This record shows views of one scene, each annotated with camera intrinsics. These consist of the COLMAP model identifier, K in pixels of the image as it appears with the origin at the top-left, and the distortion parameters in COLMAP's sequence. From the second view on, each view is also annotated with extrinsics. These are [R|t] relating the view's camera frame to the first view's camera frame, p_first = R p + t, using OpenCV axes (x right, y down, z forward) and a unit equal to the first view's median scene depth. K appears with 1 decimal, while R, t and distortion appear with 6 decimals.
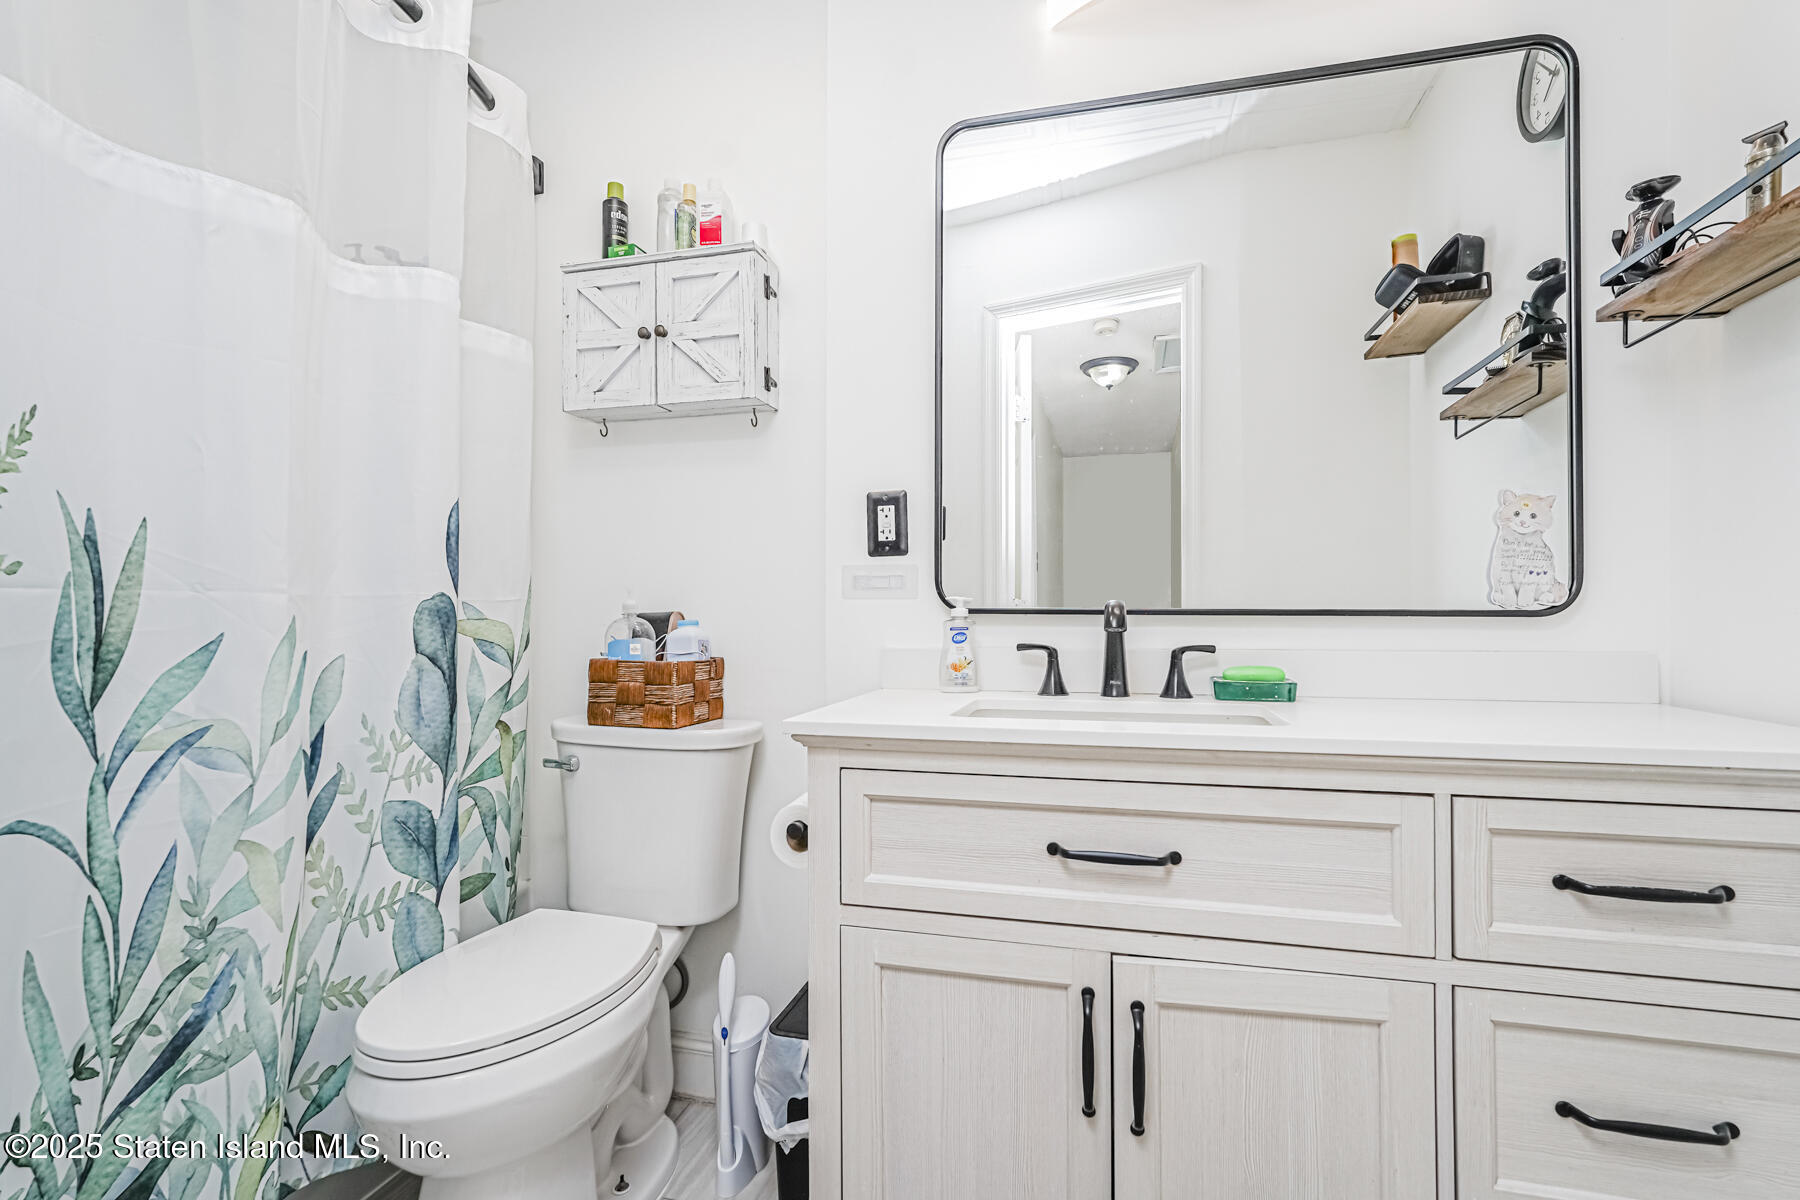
lens RADIAL K [[821.9, 0, 903.2], [0, 821.9, 599.2], [0, 0, 1]] dist [-0.013139, 0.008119]
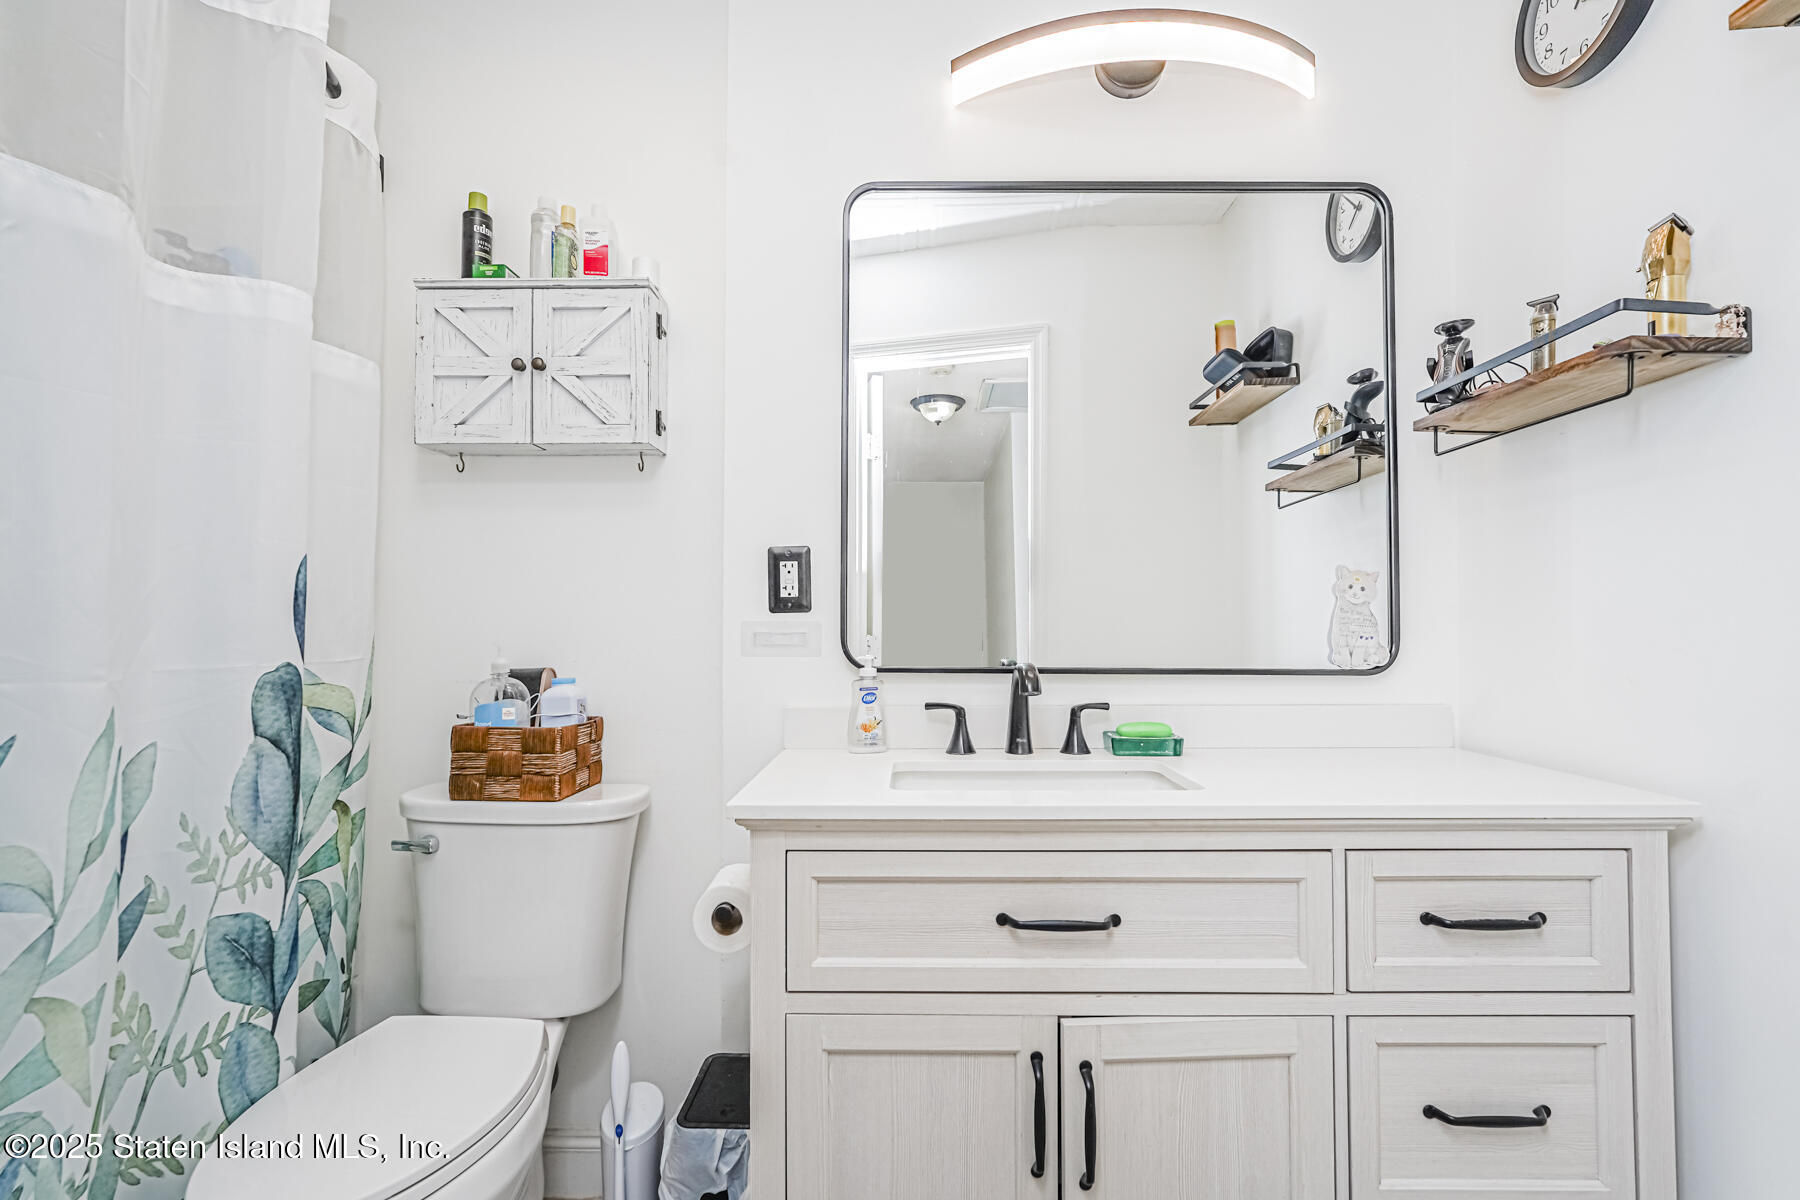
lens RADIAL K [[821.9, 0, 899.9], [0, 821.9, 600.1], [0, 0, 1]] dist [-0.013139, 0.008119]
pose [[0.970182, 0.007848, 0.242249, -0.150891], [-0.004616, 0.999893, -0.013905, -0.063580], [-0.242332, 0.012372, 0.970114, 0.020191]]
